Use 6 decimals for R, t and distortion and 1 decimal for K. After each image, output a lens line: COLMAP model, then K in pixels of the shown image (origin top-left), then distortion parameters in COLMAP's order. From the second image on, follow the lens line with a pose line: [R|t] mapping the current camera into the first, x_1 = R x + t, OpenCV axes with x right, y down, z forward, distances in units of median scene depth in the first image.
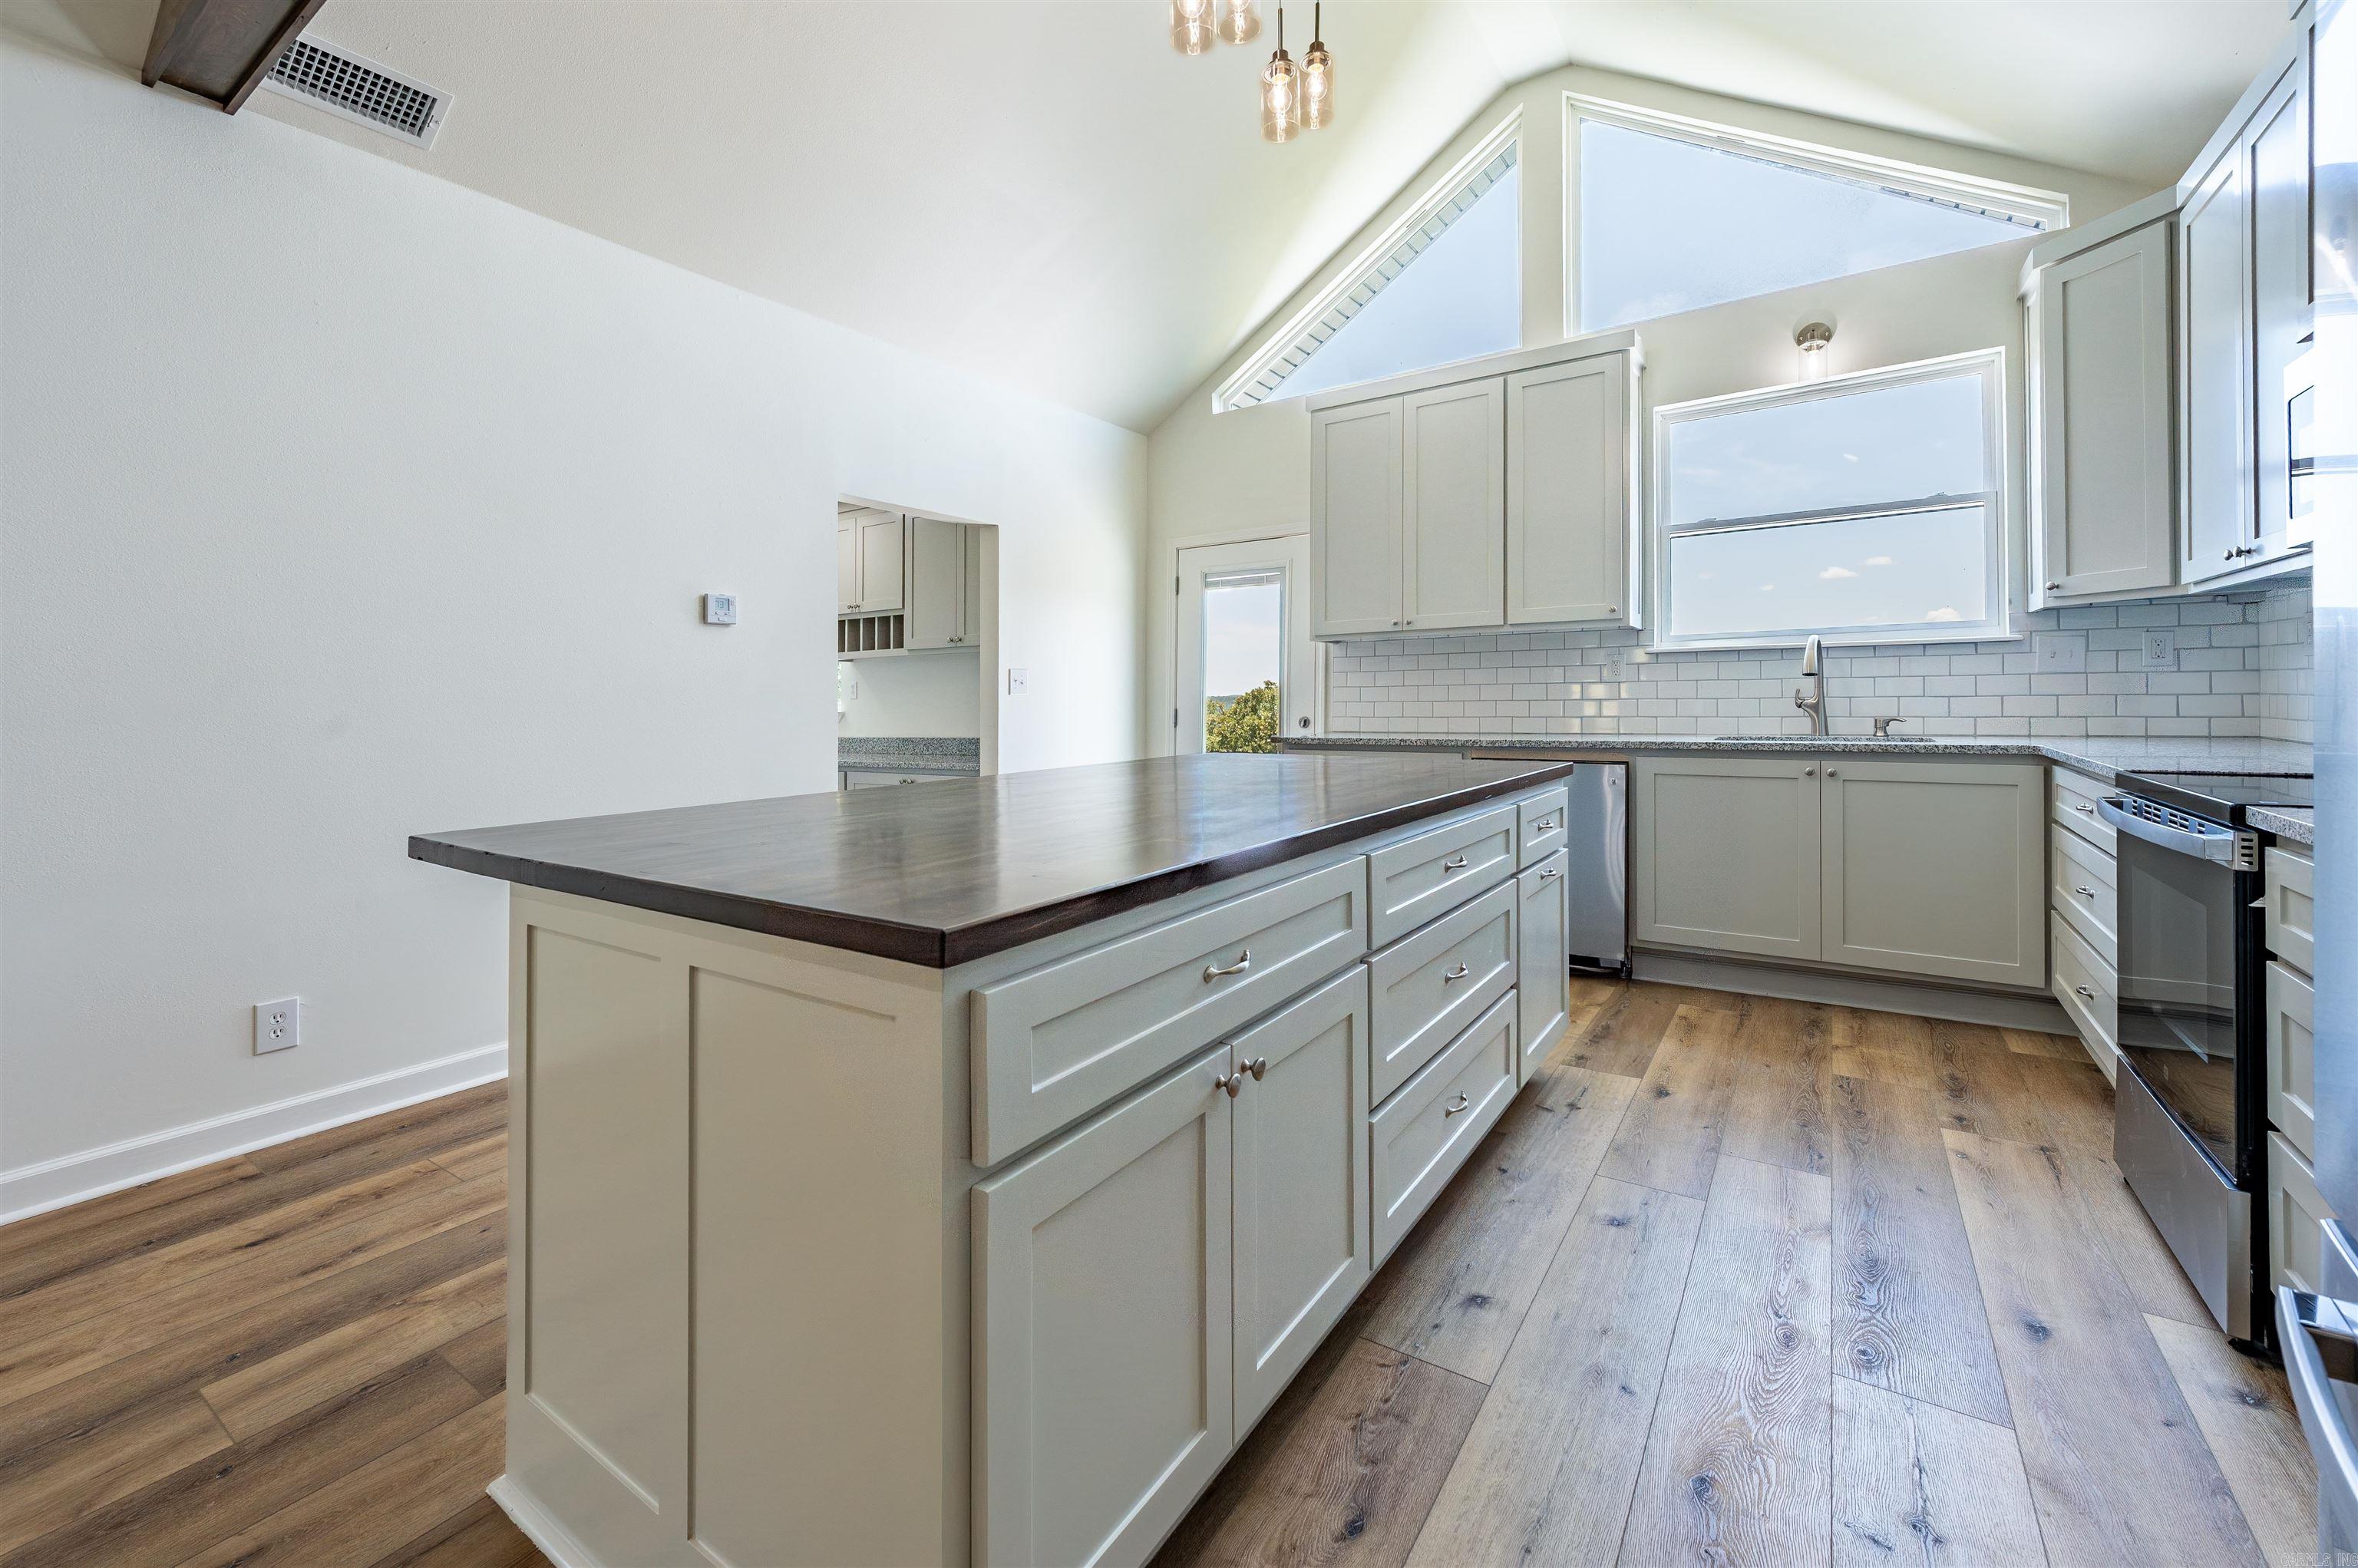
lens RADIAL K [[954.2, 0, 1180.0], [0, 954.2, 698.9], [0, 0, 1]] dist [-0.000743, 0.000335]
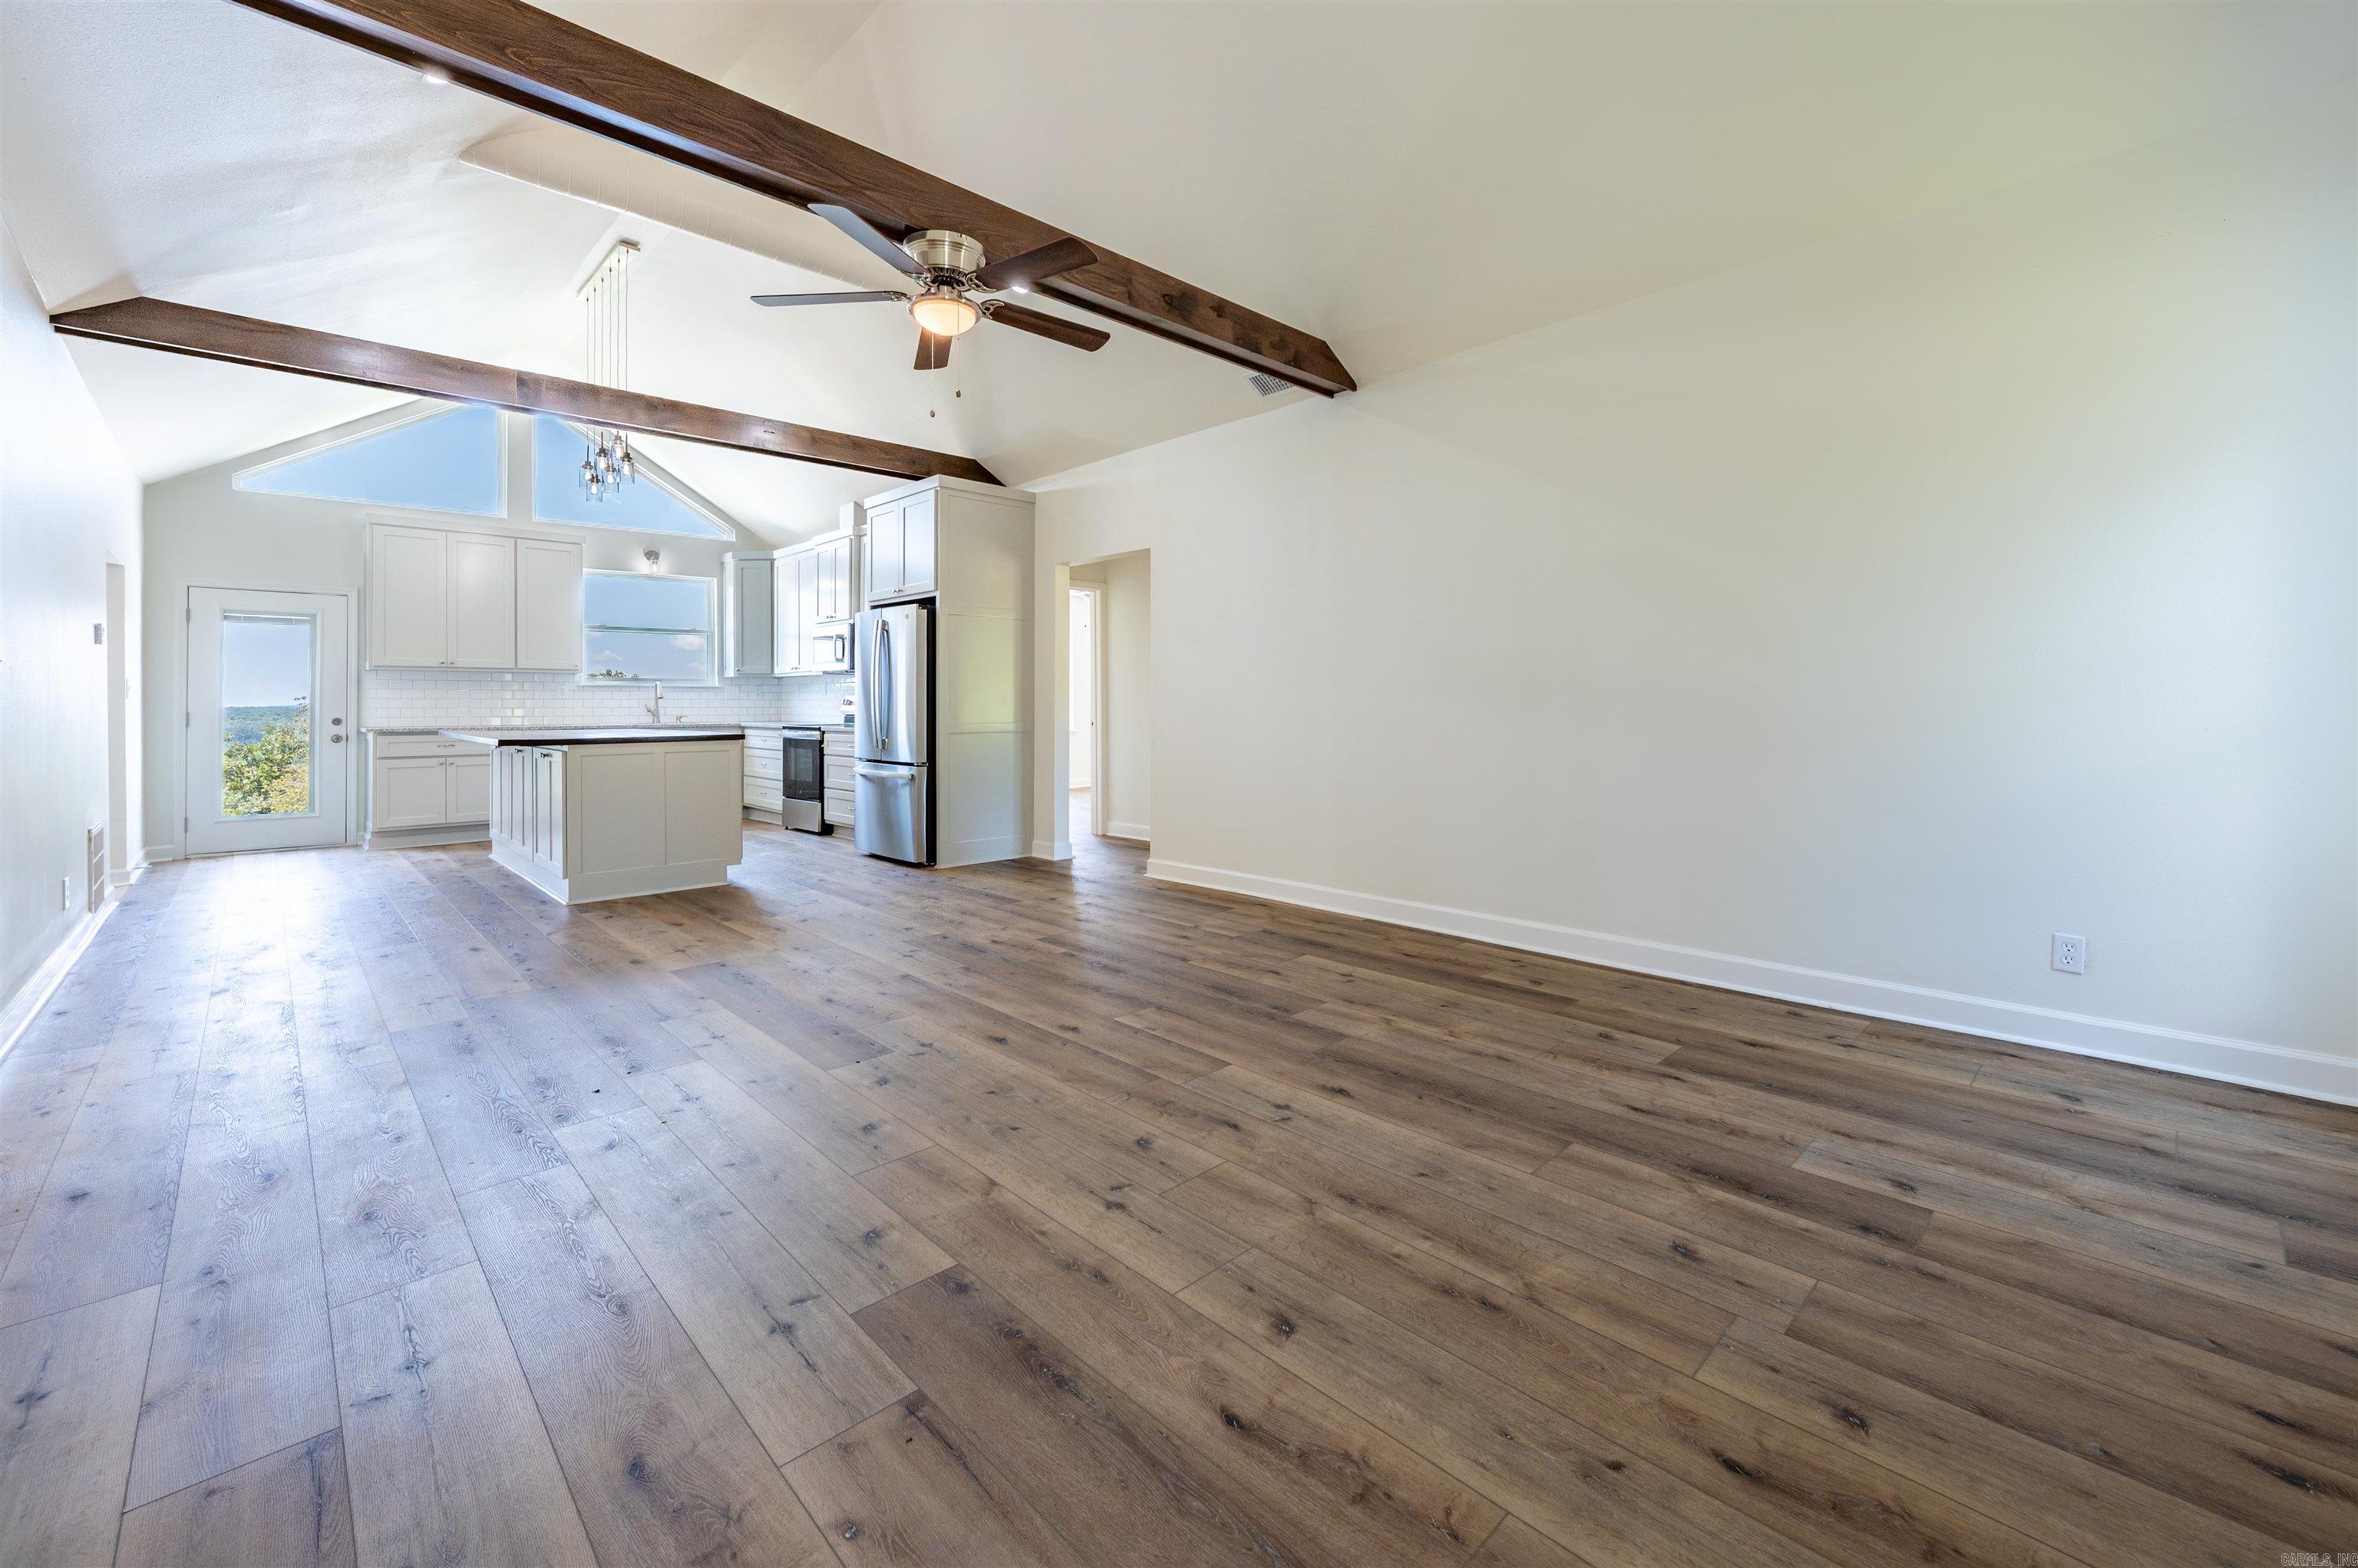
lens RADIAL K [[954.2, 0, 1188.6], [0, 954.2, 700.6], [0, 0, 1]] dist [-0.000743, 0.000335]
pose [[0.193394, 0.016782, 0.980978, -1.454472], [-0.000046, 0.999854, -0.017096, 0.023081], [-0.981121, 0.003261, 0.193367, -0.796976]]
